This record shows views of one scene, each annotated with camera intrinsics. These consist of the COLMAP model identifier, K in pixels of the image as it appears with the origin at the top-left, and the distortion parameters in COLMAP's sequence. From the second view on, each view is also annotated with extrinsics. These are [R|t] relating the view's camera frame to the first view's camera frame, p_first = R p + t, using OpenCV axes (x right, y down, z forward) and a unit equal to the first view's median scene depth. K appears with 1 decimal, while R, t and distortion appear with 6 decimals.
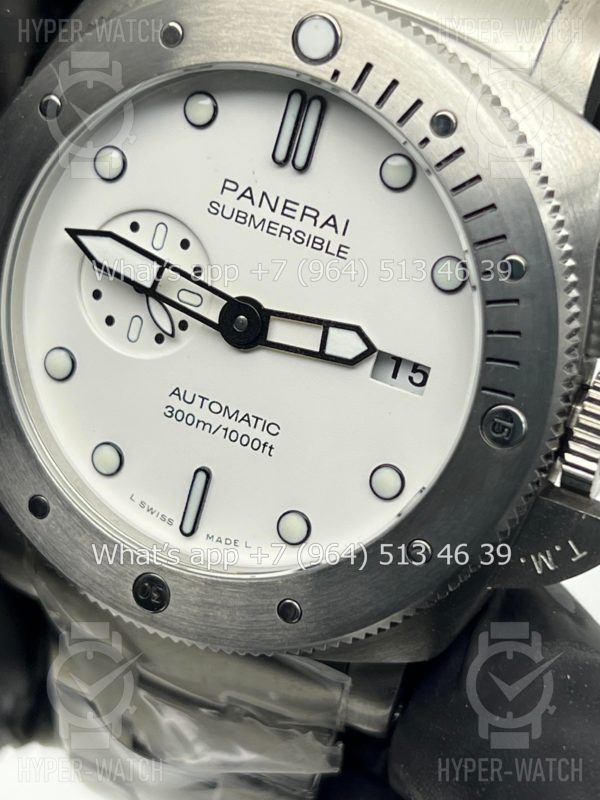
lens RADIAL K [[1882.7, 0, 301.2], [0, 1882.7, 401.5], [0, 0, 1]] dist [0.185883, 0.000000]
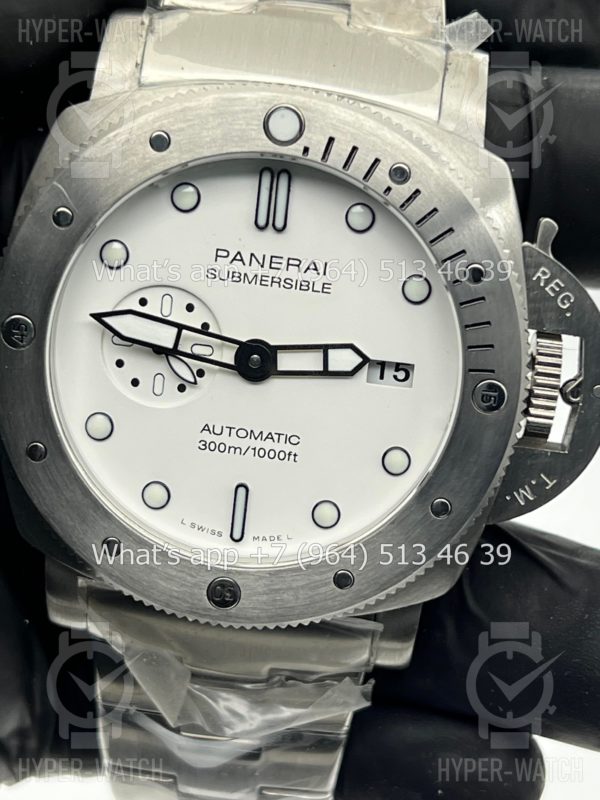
lens RADIAL K [[1882.7, 0, 292.8], [0, 1882.7, 414.2], [0, 0, 1]] dist [0.185883, 0.000000]
pose [[0.942485, -0.208696, 0.261091, -0.338537], [0.209932, 0.977434, 0.023472, -0.031458], [-0.260097, 0.032690, 0.965029, -0.192991]]
